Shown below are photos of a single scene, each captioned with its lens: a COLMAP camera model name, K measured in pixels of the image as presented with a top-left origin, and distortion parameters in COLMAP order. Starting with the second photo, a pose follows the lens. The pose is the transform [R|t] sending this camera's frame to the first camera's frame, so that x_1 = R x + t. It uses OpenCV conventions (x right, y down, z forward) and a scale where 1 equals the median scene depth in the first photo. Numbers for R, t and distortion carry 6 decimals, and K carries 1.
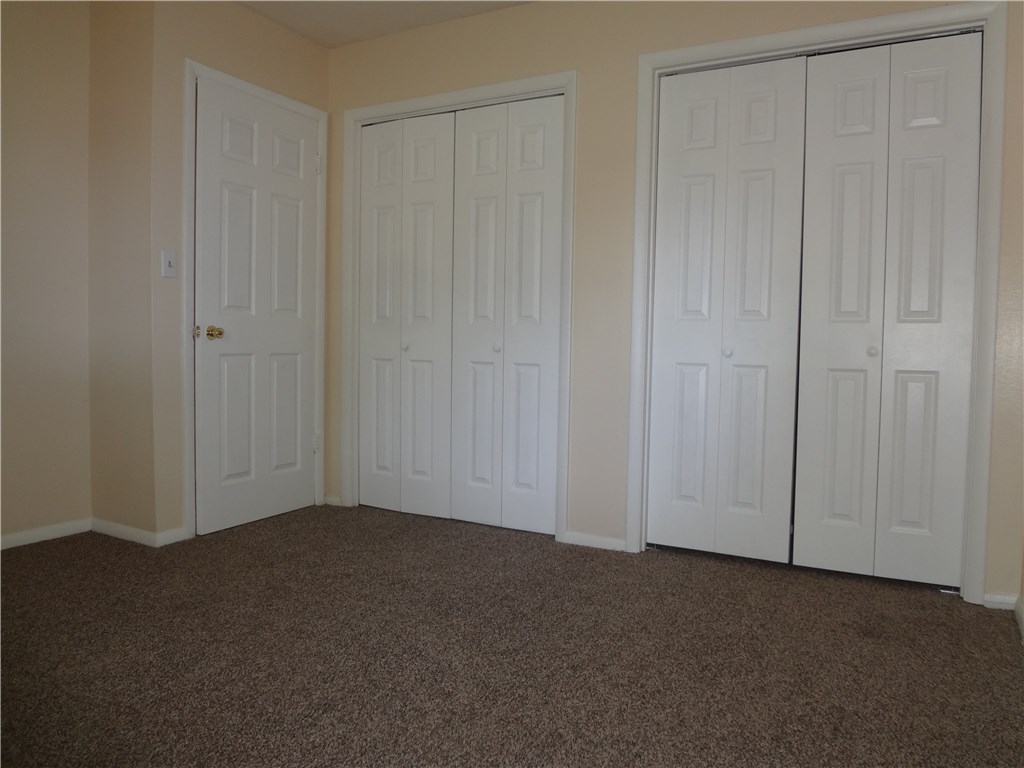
lens RADIAL K [[750.3, 0, 527.1], [0, 750.3, 385.8], [0, 0, 1]] dist [-0.069678, 0.023491]
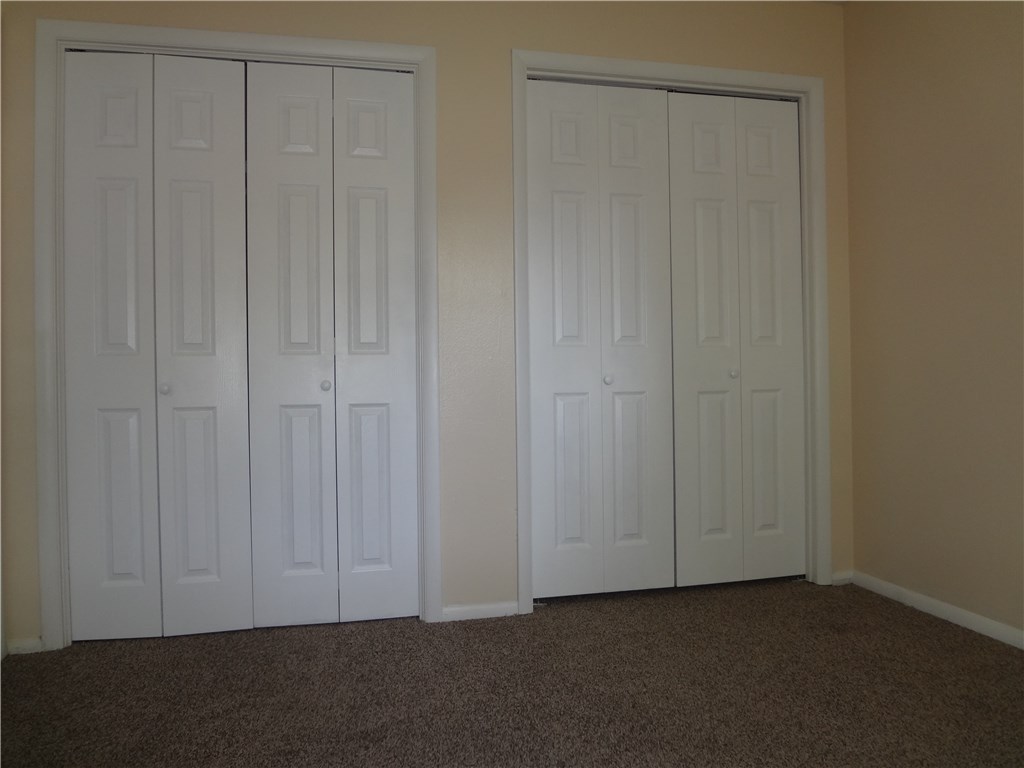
lens RADIAL K [[844.5, 0, 512.0], [0, 844.5, 384.0], [0, 0, 1]] dist [-0.037422, 0.006210]
pose [[0.731525, -0.028958, 0.681199, -0.438860], [0.064944, 0.997514, -0.027337, -0.014132], [-0.678714, 0.064237, 0.731587, 0.228870]]
